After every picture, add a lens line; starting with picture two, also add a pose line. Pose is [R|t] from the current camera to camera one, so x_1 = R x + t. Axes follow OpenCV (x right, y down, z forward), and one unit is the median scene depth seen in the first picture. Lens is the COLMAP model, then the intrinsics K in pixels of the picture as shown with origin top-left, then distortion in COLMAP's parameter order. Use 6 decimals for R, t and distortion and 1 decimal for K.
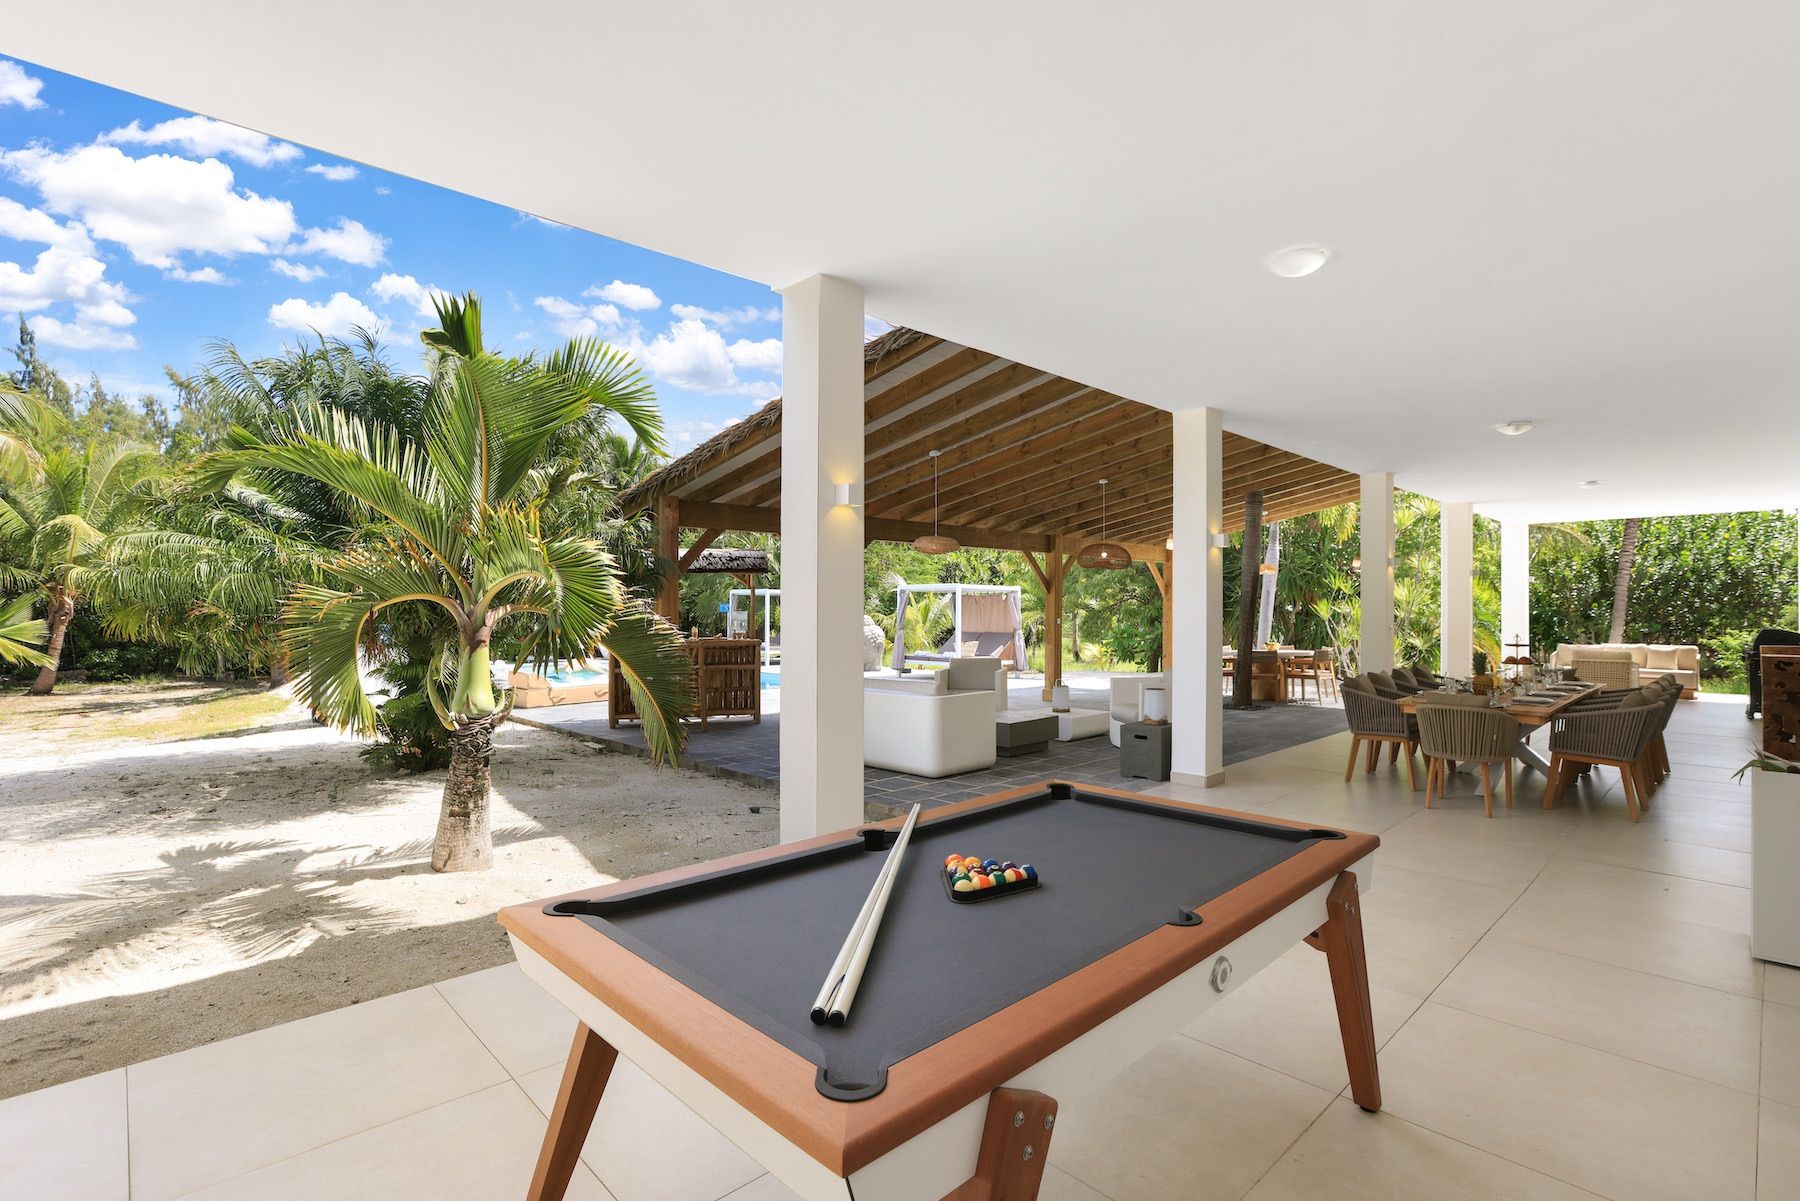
lens RADIAL K [[880.3, 0, 928.8], [0, 880.3, 600.6], [0, 0, 1]] dist [-0.001712, 0.000328]
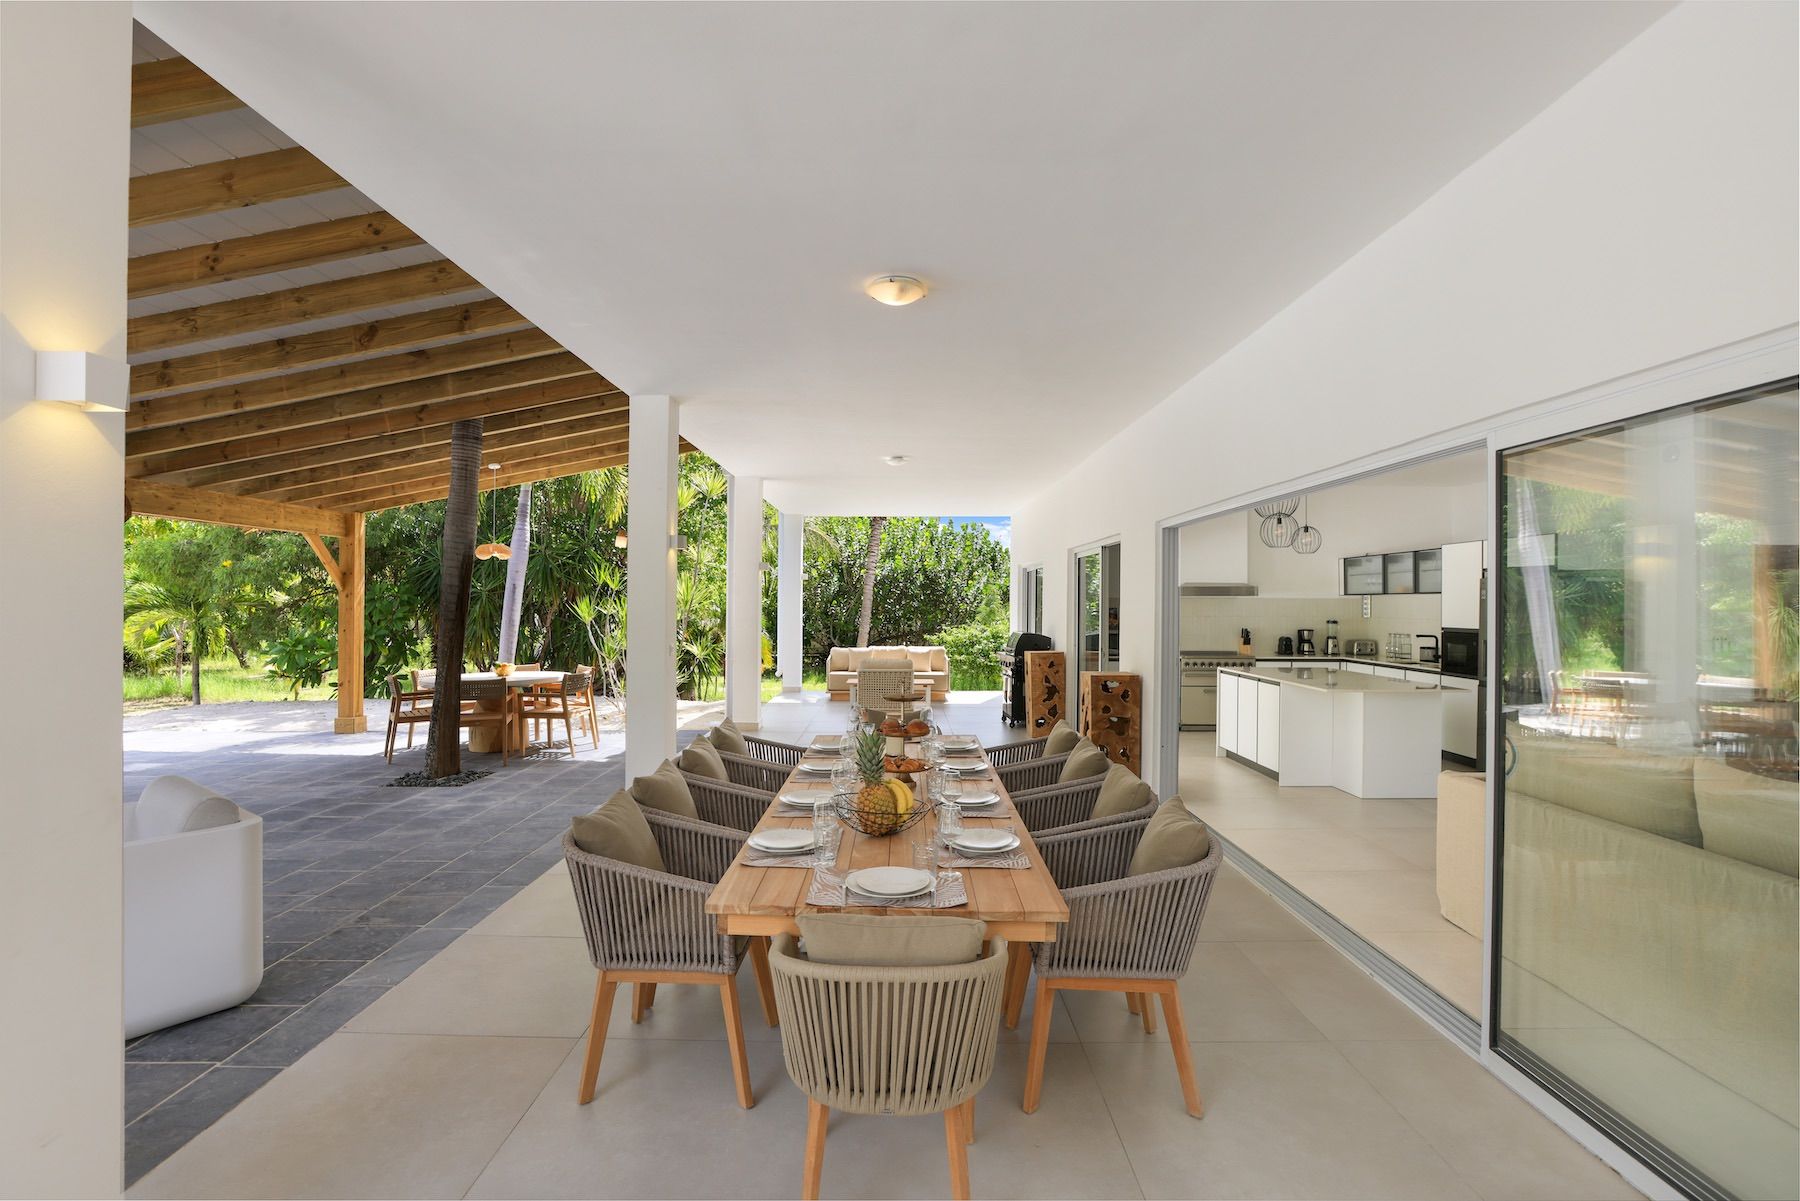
lens RADIAL K [[835.9, 0, 900.0], [0, 835.9, 600.5], [0, 0, 1]] dist [-0.031289, 0.000343]
pose [[0.721799, 0.003722, 0.692093, 0.164220], [-0.009832, 0.999940, 0.004877, -0.004891], [-0.692033, -0.010325, 0.721792, 0.326833]]
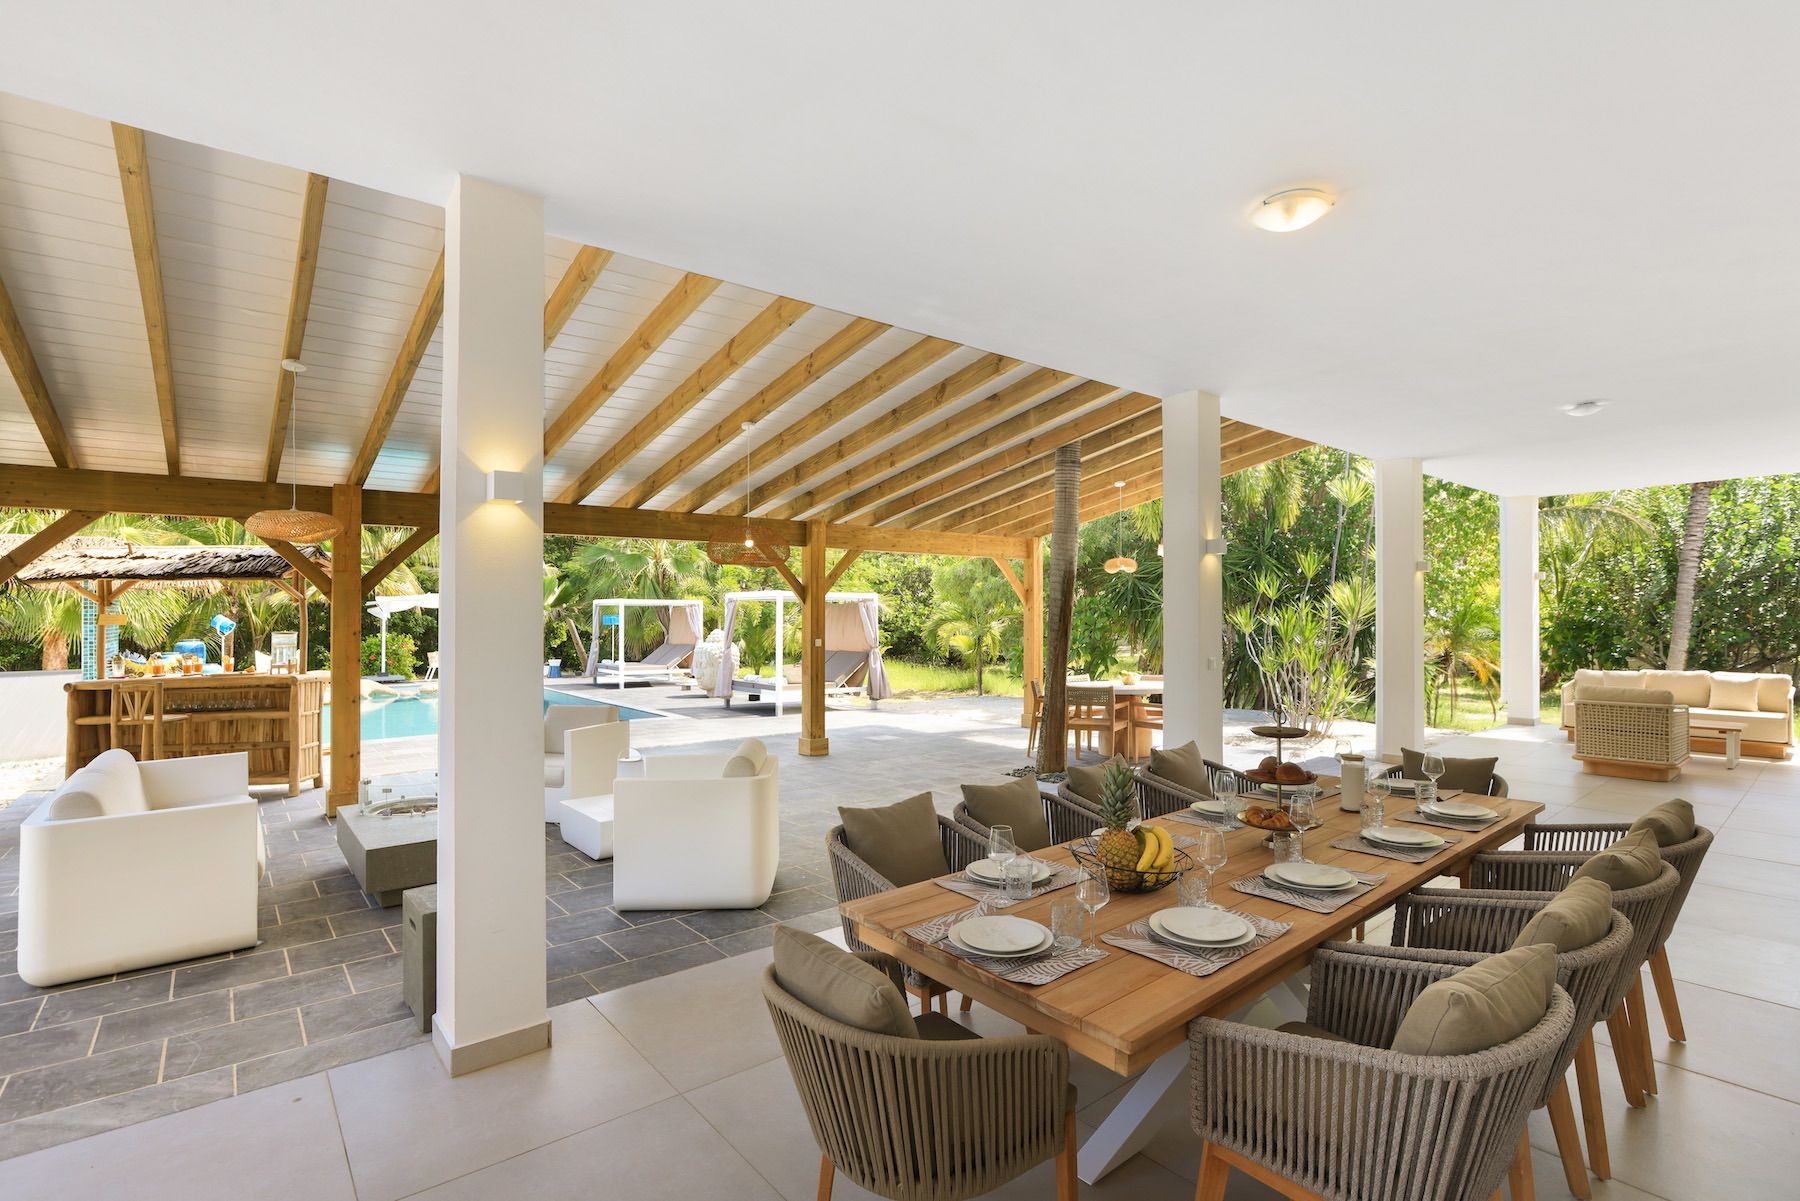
lens RADIAL K [[853.8, 0, 900.0], [0, 853.8, 600.5], [0, 0, 1]] dist [-0.033383, 0.000968]
pose [[0.993268, -0.010449, -0.115370, 0.273481], [0.009707, 0.999928, -0.006991, -0.004627], [0.115434, 0.005825, 0.993298, 0.301633]]
